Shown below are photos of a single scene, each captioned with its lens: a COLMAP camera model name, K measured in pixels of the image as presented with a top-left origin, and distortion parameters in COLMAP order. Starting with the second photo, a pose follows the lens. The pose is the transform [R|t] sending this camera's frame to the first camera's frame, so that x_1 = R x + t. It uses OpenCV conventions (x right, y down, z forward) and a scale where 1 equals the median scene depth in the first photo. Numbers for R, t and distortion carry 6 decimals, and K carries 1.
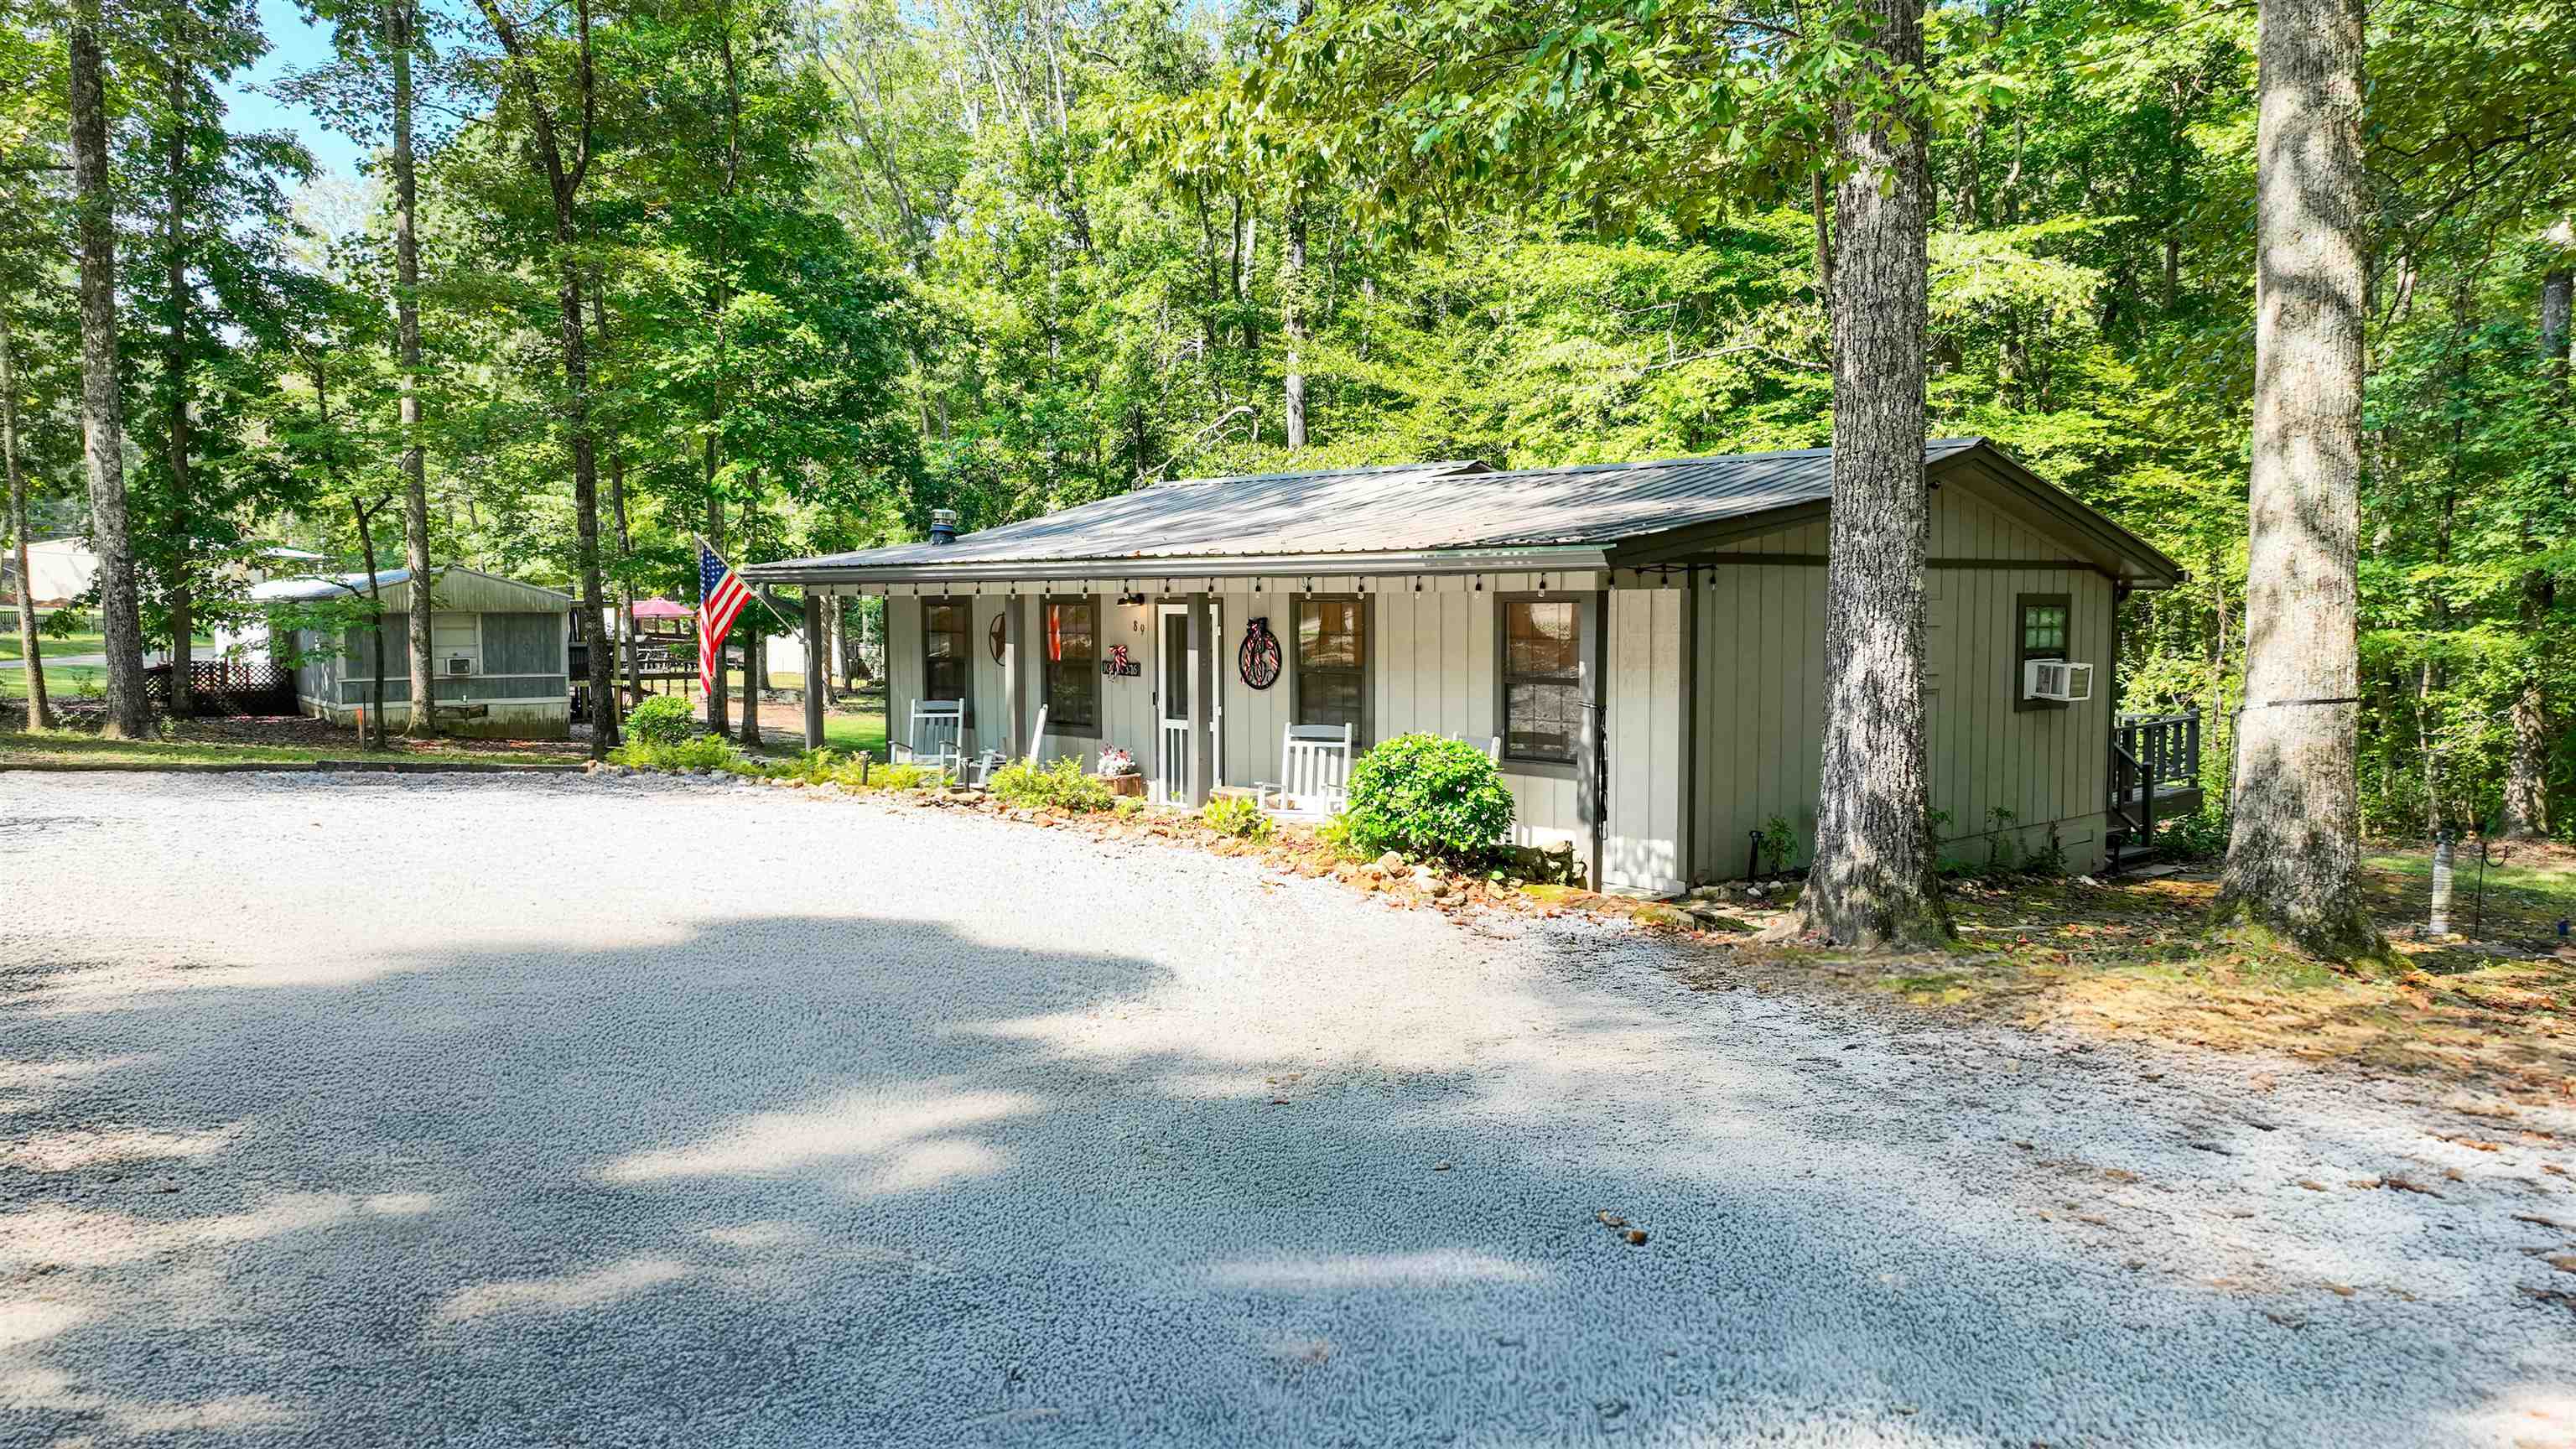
lens RADIAL K [[1837.5, 0, 1291.6], [0, 1837.5, 719.0], [0, 0, 1]] dist [0.005181, 0.004758]
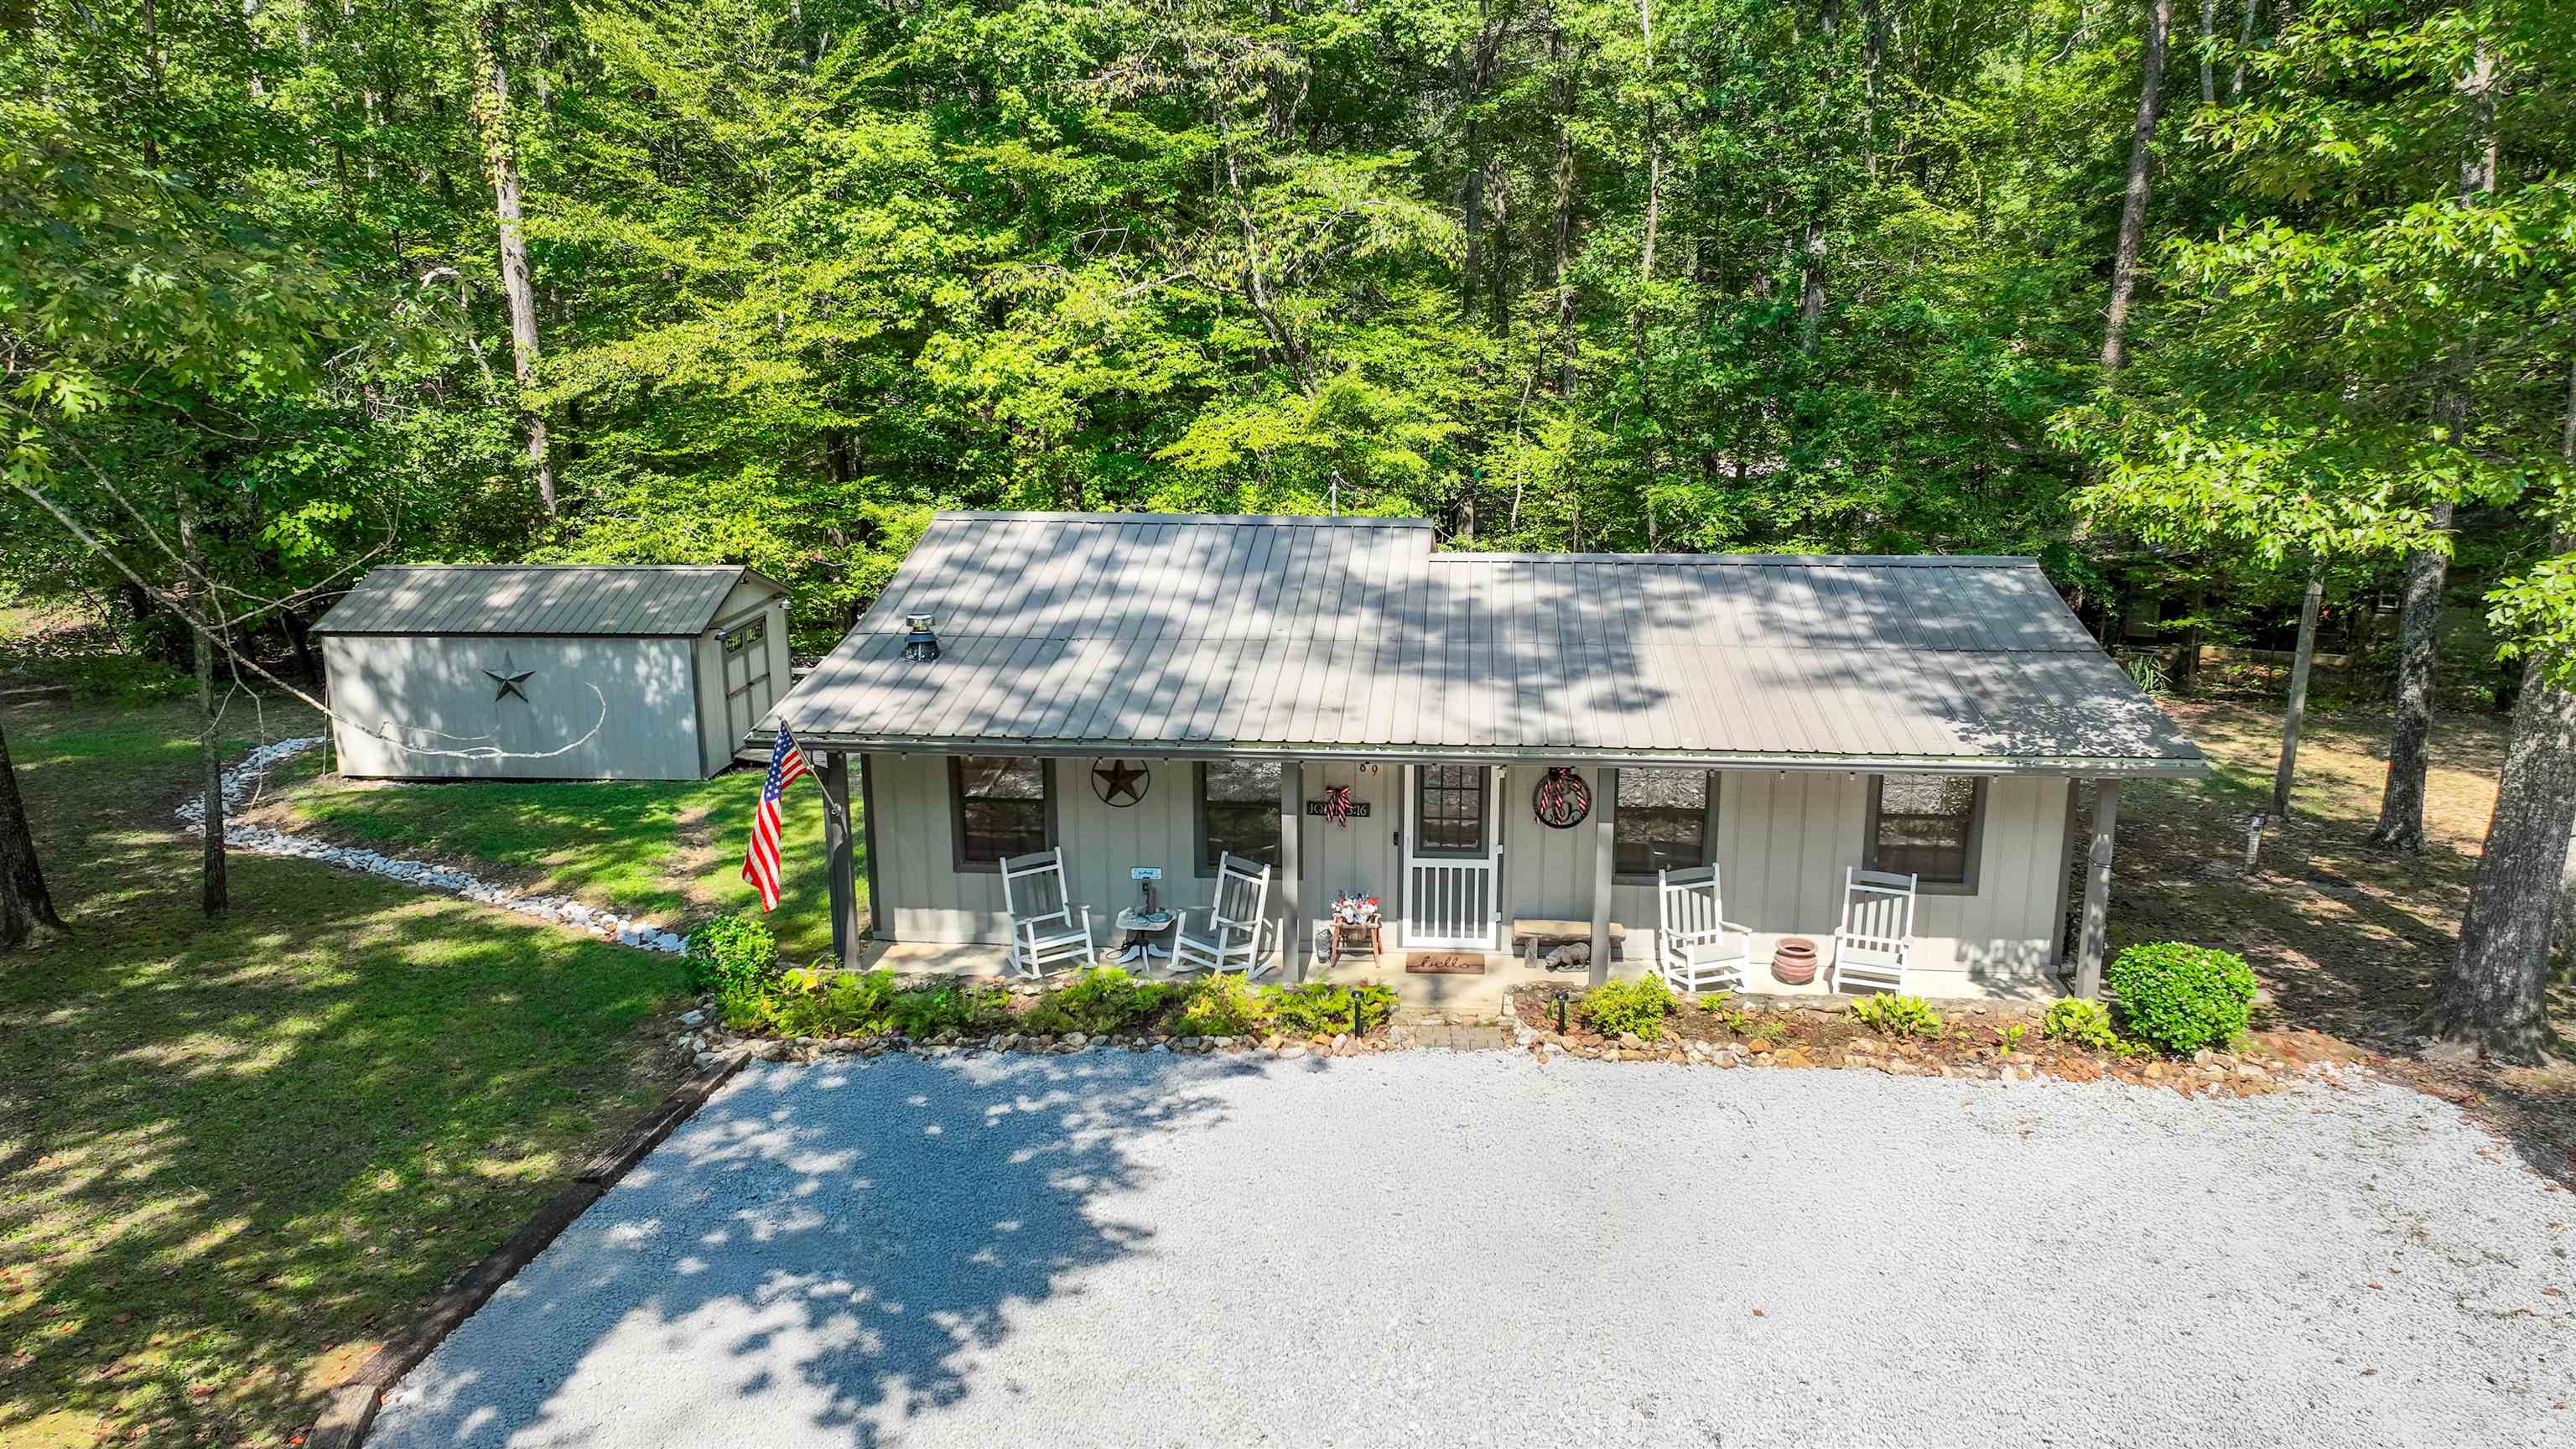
lens RADIAL K [[1837.5, 0, 1288.5], [0, 1837.5, 728.5], [0, 0, 1]] dist [0.005181, 0.004758]
pose [[0.752462, -0.153930, 0.640395, -0.723082], [0.046687, 0.982326, 0.181263, -0.244584], [-0.656979, -0.106495, 0.746349, 0.314028]]
